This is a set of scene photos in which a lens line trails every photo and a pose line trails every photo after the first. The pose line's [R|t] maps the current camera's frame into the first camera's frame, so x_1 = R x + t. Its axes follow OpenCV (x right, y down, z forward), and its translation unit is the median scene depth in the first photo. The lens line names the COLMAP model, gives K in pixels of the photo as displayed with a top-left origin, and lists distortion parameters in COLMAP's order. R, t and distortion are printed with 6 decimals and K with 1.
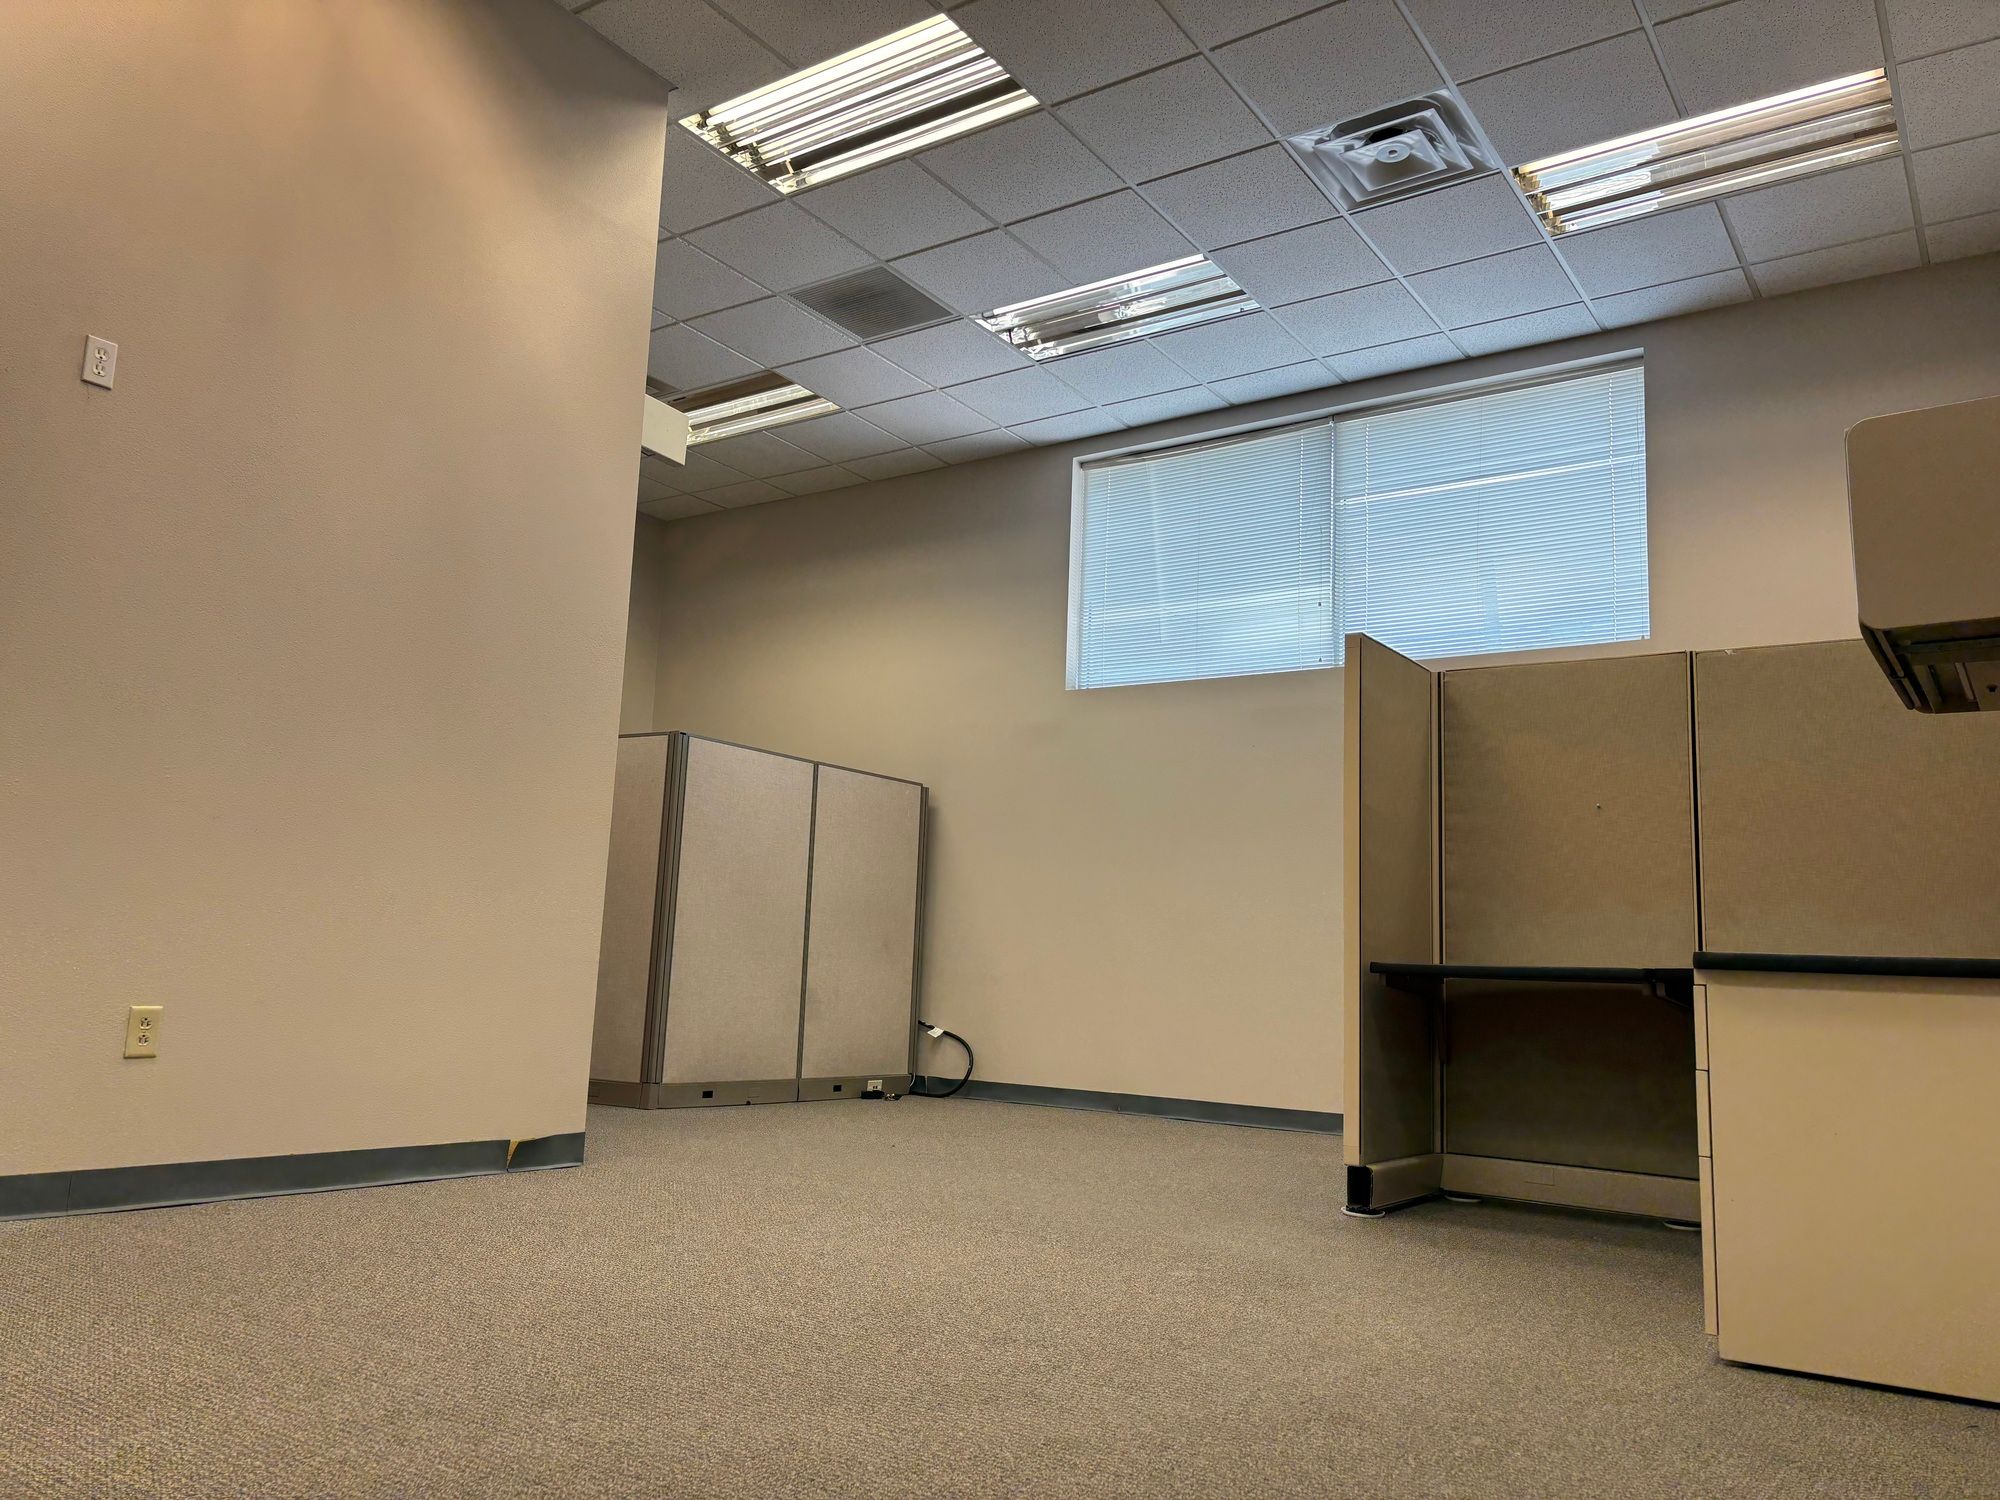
lens RADIAL K [[1506.1, 0, 979.7], [0, 1506.1, 740.0], [0, 0, 1]] dist [0.034714, -0.037790]
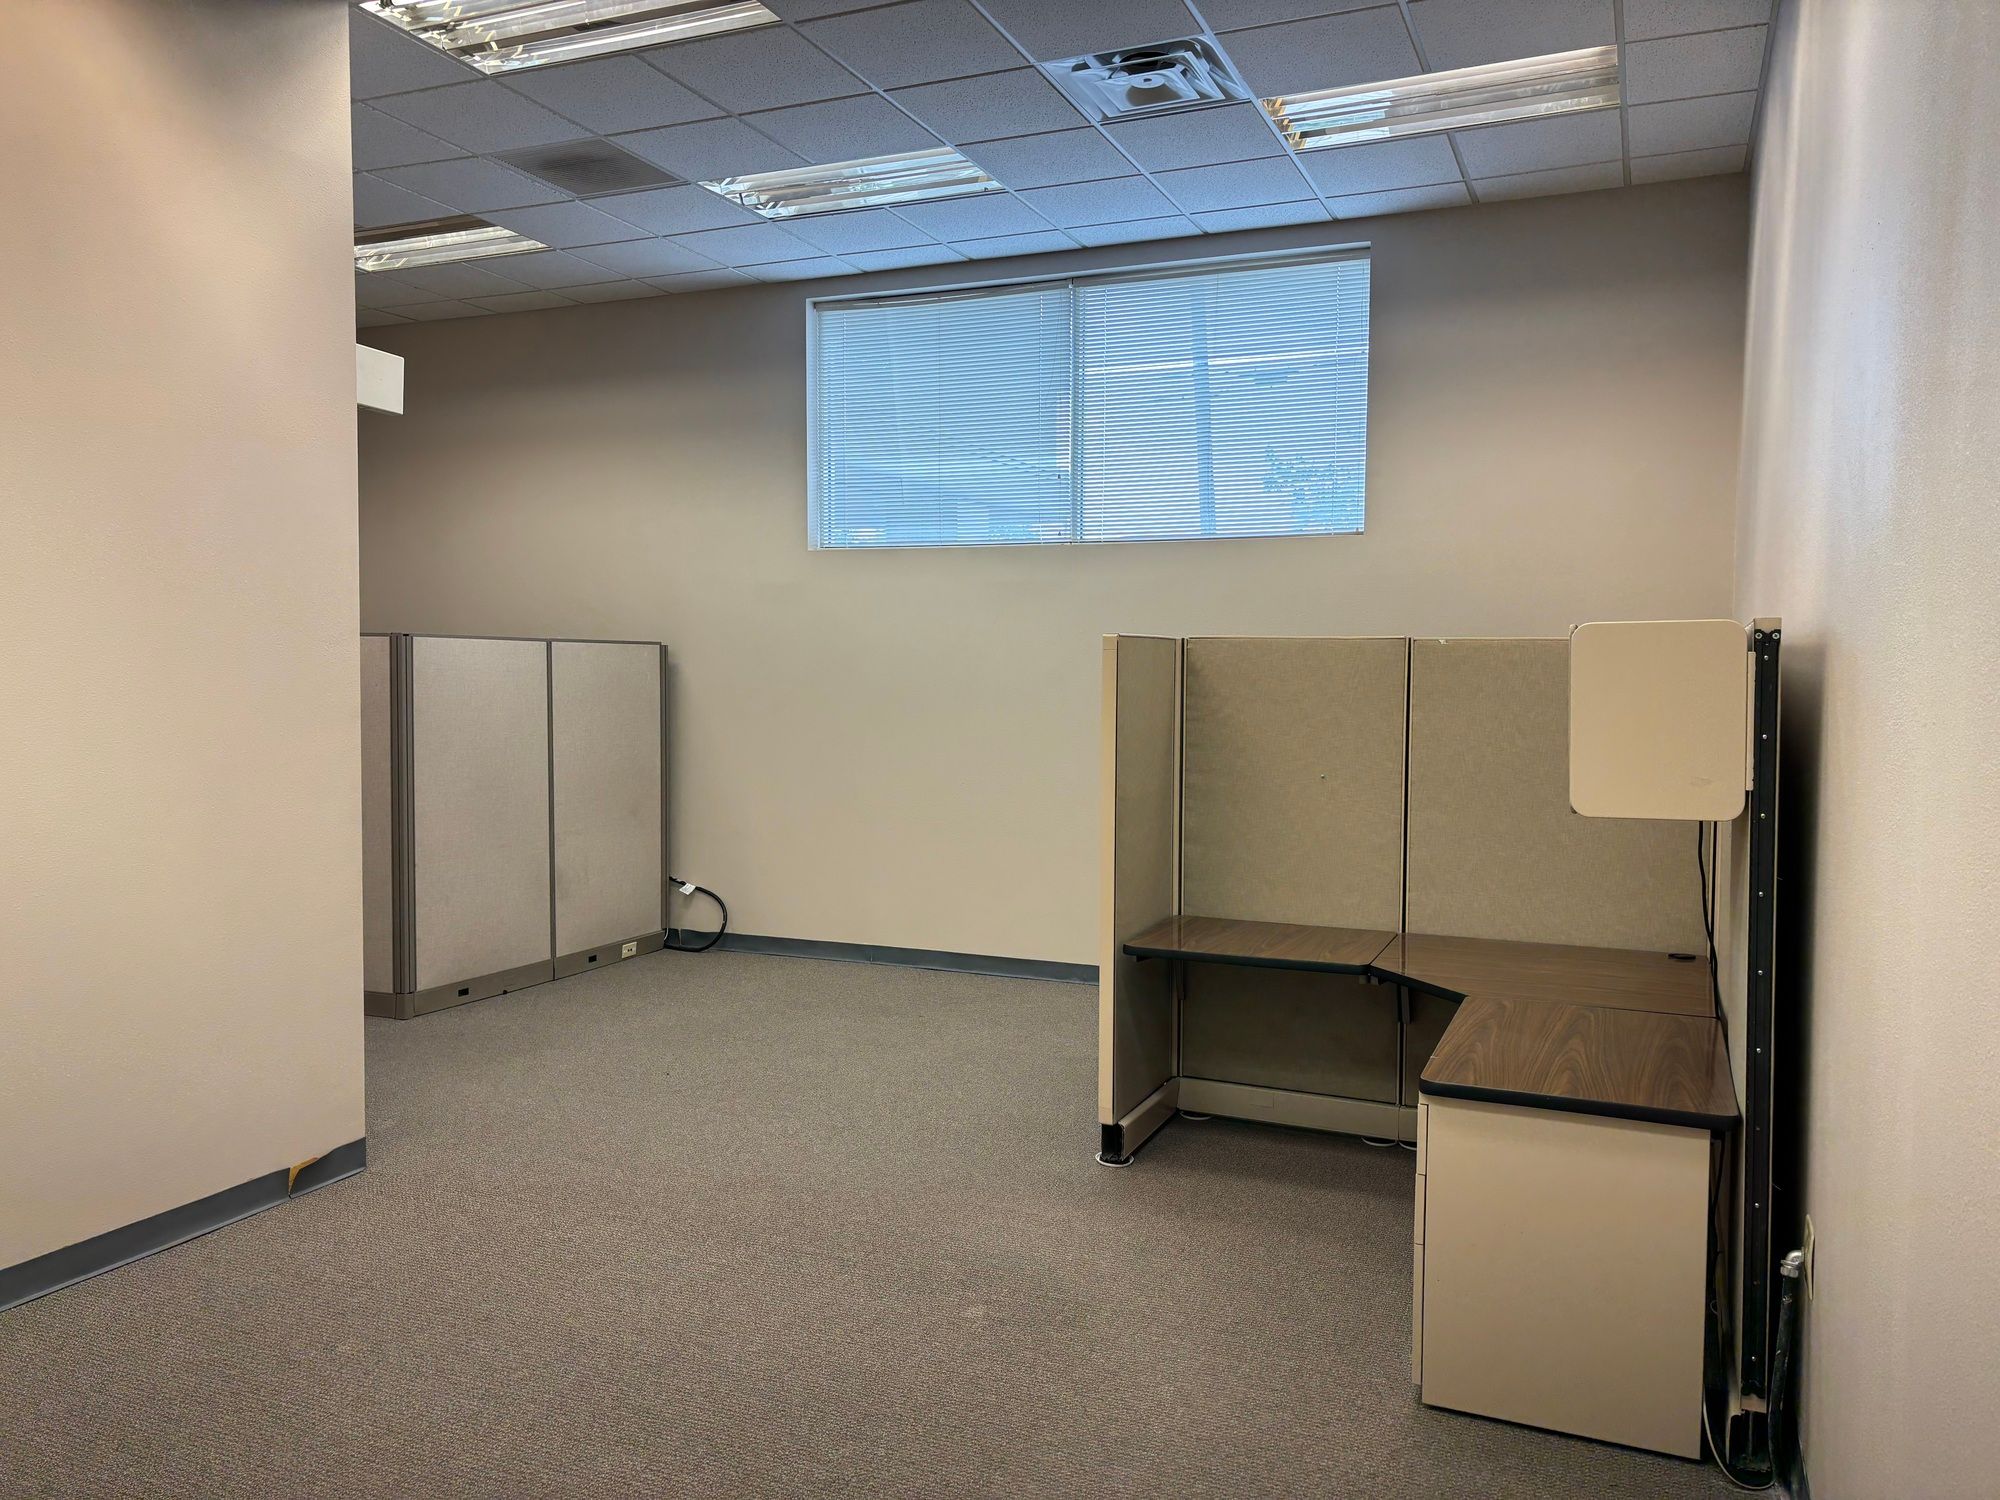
lens RADIAL K [[1506.1, 0, 994.4], [0, 1506.1, 733.4], [0, 0, 1]] dist [0.034714, -0.037790]
pose [[0.979751, -0.043861, 0.195357, -0.024962], [0.002316, 0.978128, 0.207991, -0.146409], [-0.200206, -0.203327, 0.958423, 0.004500]]
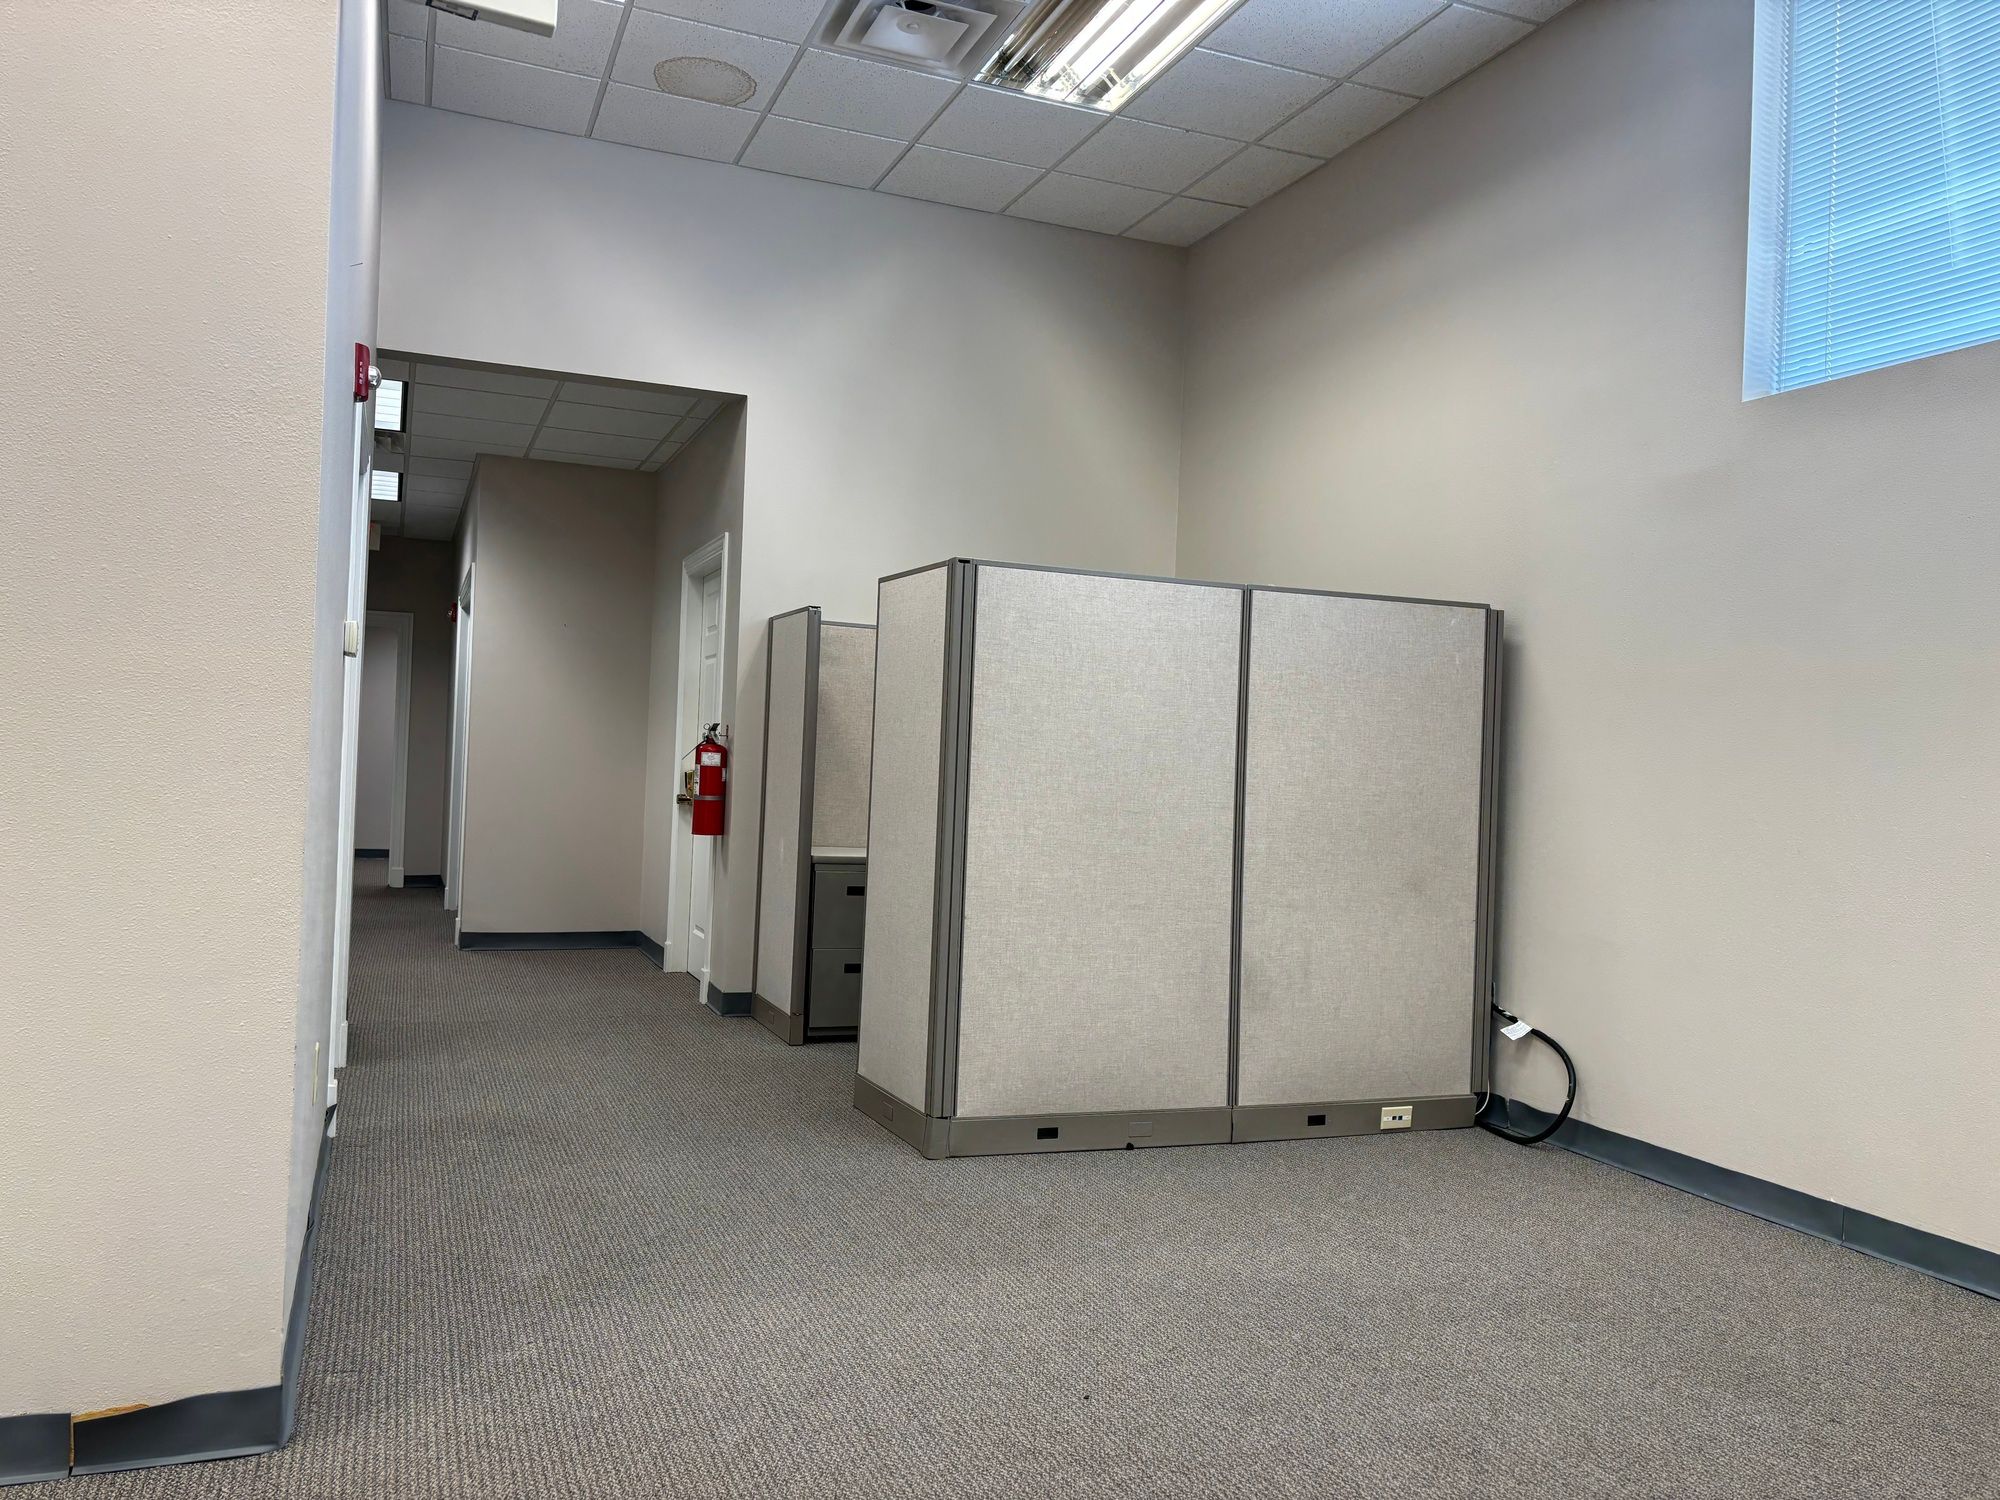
lens RADIAL K [[1506.1, 0, 971.8], [0, 1506.1, 751.1], [0, 0, 1]] dist [0.034714, -0.037790]
pose [[0.828043, -0.015631, -0.560447, 0.154372], [0.088465, 0.990732, 0.103072, 0.009427], [0.553641, -0.134928, 0.821752, 0.506826]]
